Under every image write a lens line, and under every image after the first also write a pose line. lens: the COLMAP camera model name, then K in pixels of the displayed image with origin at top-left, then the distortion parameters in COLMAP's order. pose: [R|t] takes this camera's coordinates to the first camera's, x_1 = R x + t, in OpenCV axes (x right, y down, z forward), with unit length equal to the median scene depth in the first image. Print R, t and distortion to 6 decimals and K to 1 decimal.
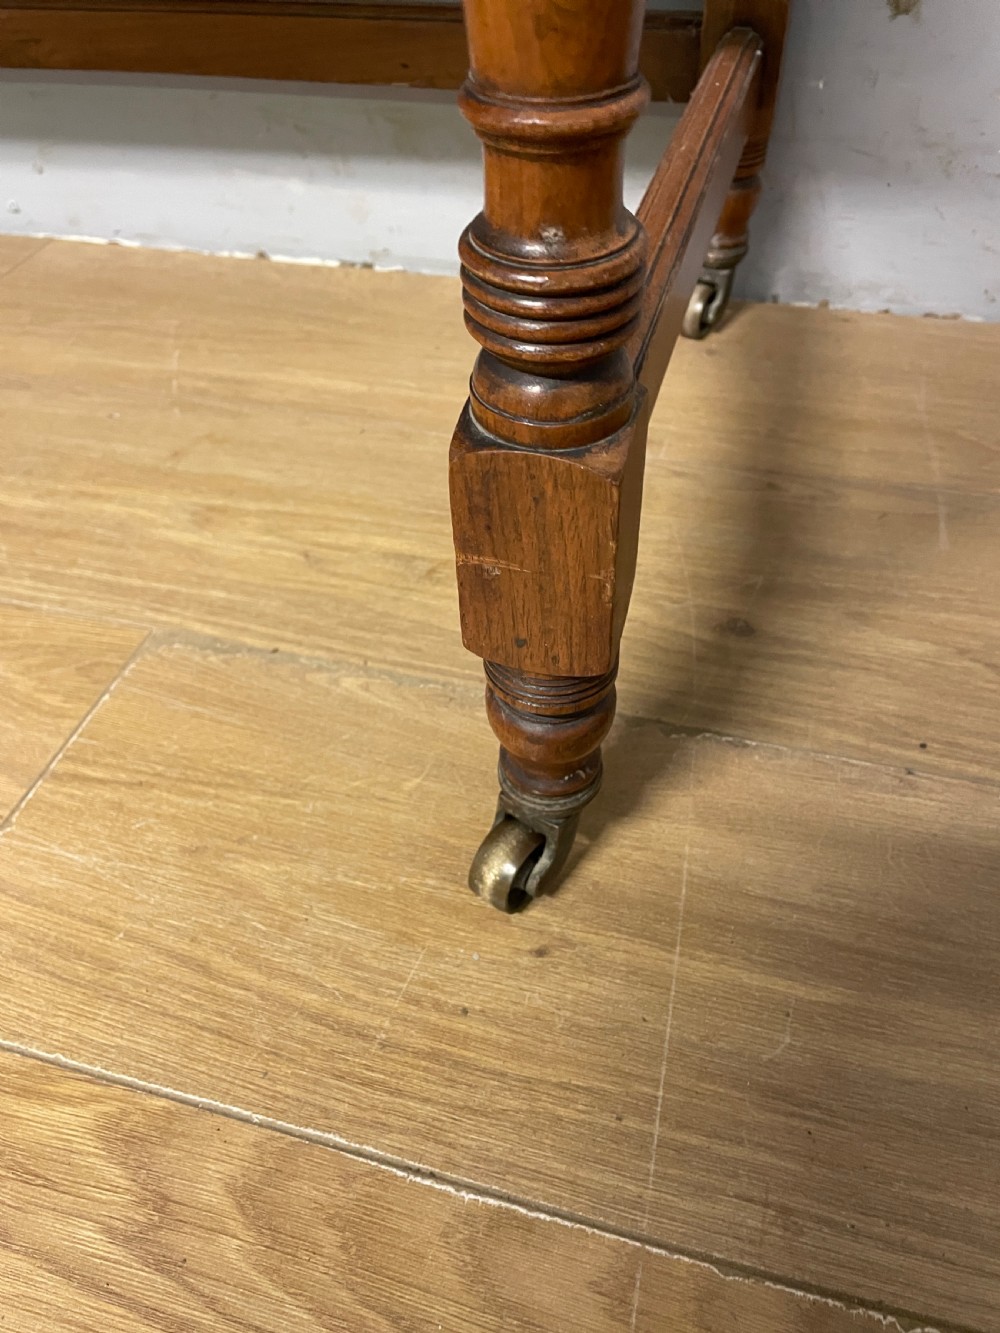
lens RADIAL K [[1010.9, 0, 501.4], [0, 1010.9, 674.5], [0, 0, 1]] dist [0.089505, -0.115357]
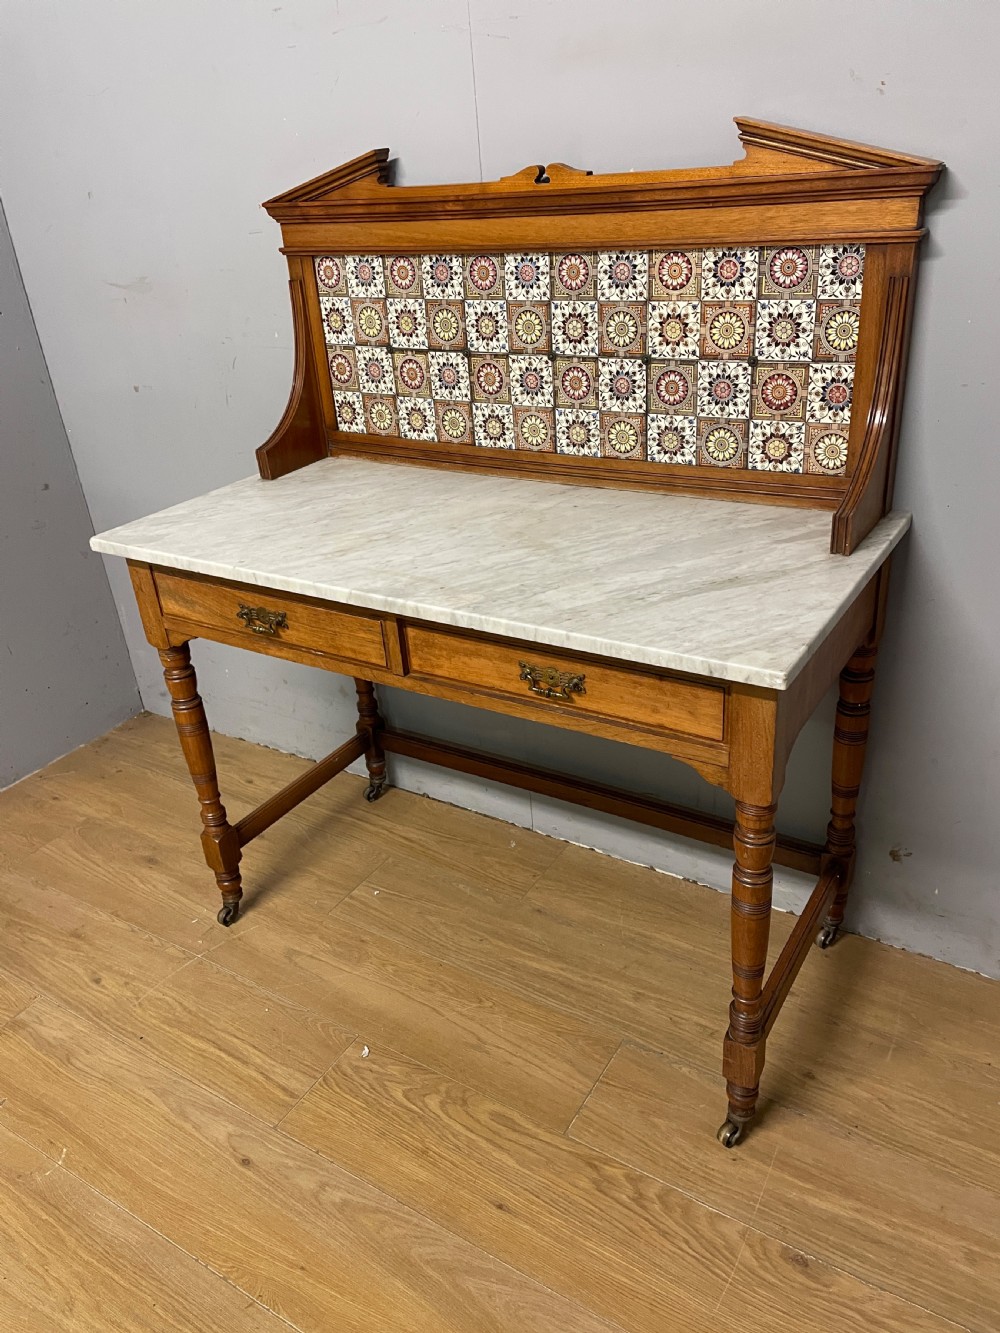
lens RADIAL K [[1010.9, 0, 492.7], [0, 1010.9, 664.9], [0, 0, 1]] dist [0.089505, -0.115357]
pose [[0.959262, 0.097058, -0.265321, 0.008445], [-0.172329, 0.945208, -0.277282, -0.194282], [0.223871, 0.311708, 0.923428, -2.508674]]
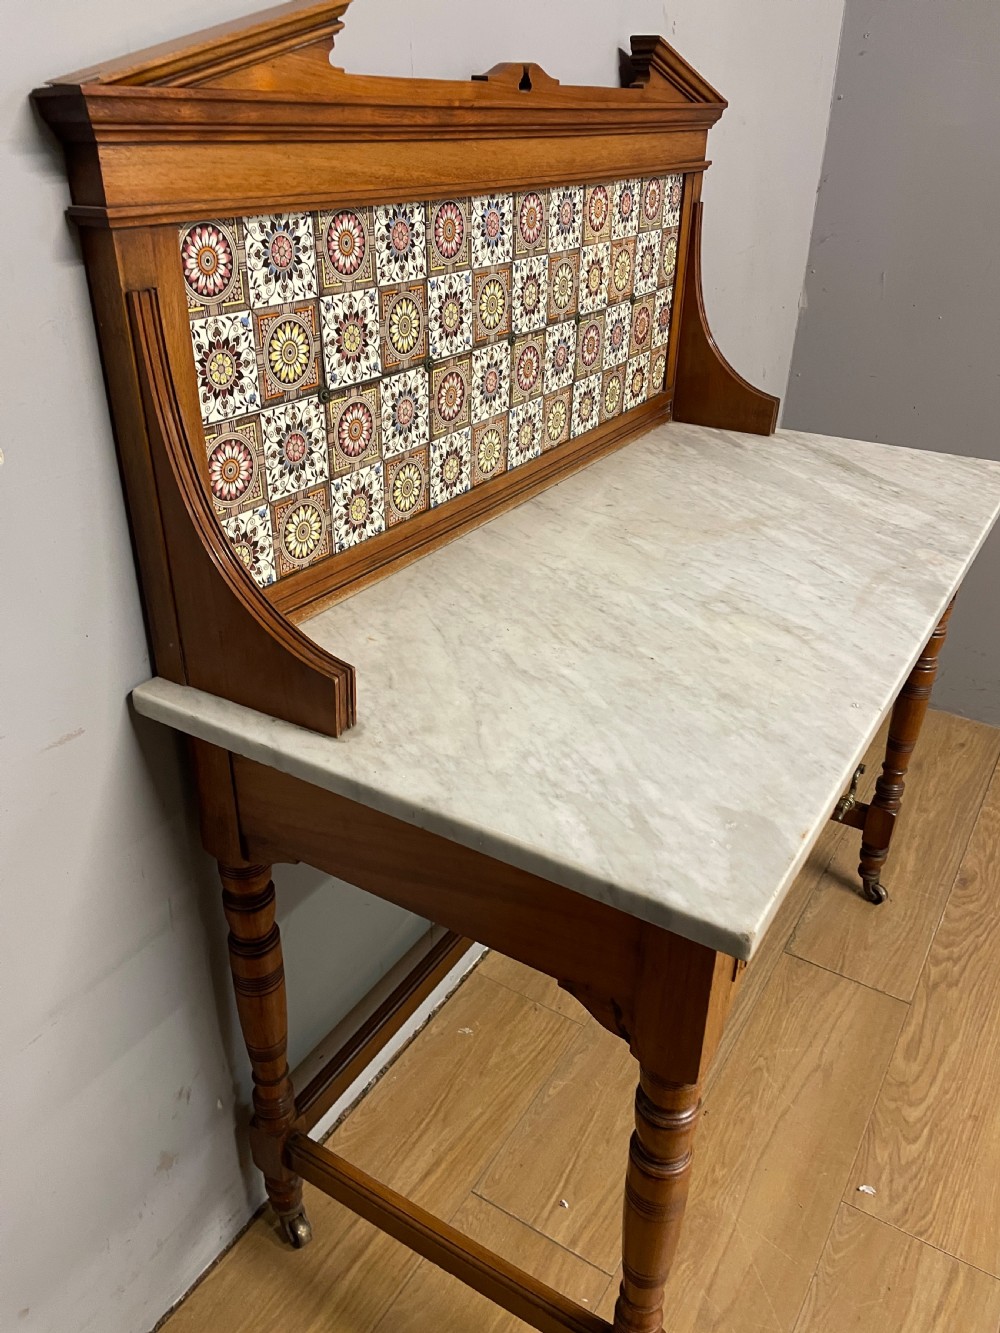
lens RADIAL K [[1010.9, 0, 496.9], [0, 1010.9, 663.2], [0, 0, 1]] dist [0.089505, -0.115357]
pose [[0.271063, -0.423357, 0.864462, -3.136001], [0.665434, 0.731332, 0.149503, -1.887500], [-0.695501, 0.534718, 0.479953, -0.476729]]
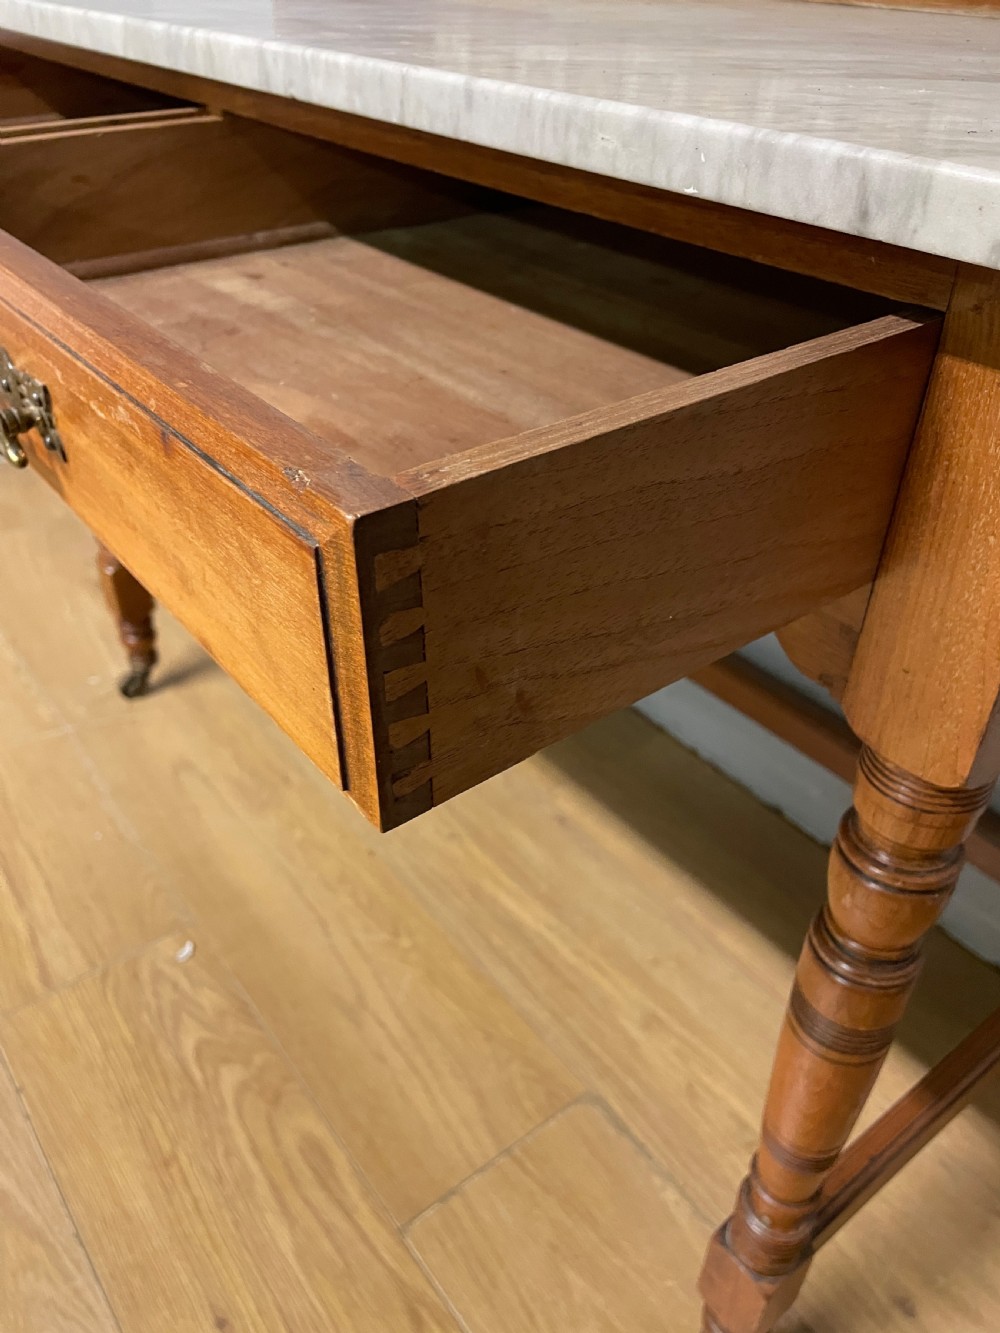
lens RADIAL K [[1032.2, 0, 502.1], [0, 1032.2, 674.6], [0, 0, 1]] dist [0.016346, -0.034762]
pose [[0.804046, 0.389952, -0.448828, 0.064665], [-0.453877, 0.890180, -0.039681, -0.551167], [0.384064, 0.235619, 0.892736, -0.858750]]
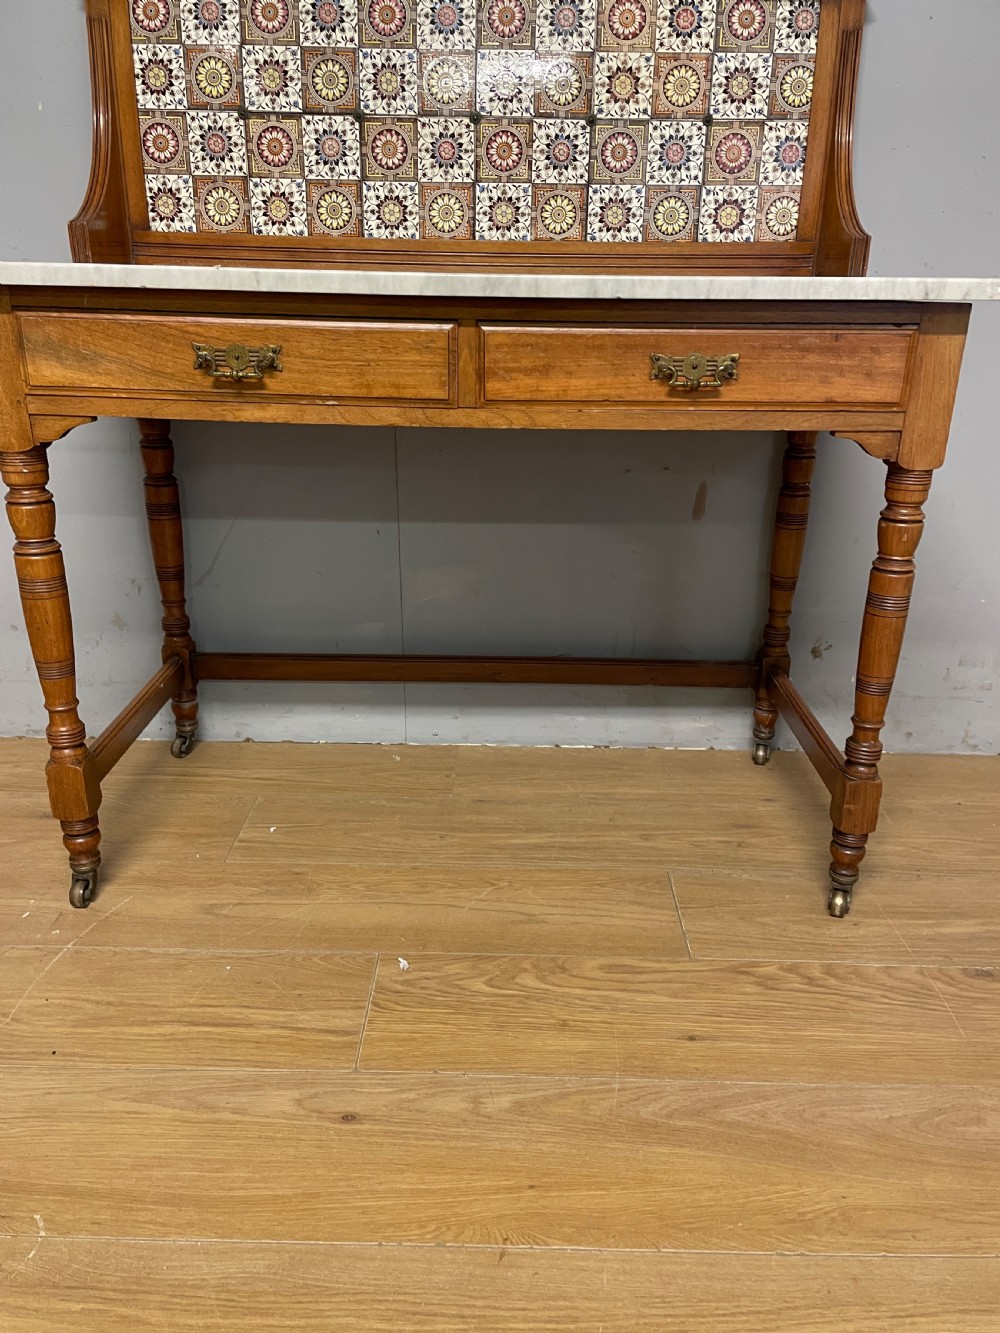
lens RADIAL K [[1010.9, 0, 503.3], [0, 1010.9, 677.5], [0, 0, 1]] dist [0.089505, -0.115357]
pose [[0.961593, -0.048535, 0.270154, -1.554393], [0.155595, 0.907211, -0.390843, 0.521278], [-0.226117, 0.417866, 0.879920, -1.681384]]
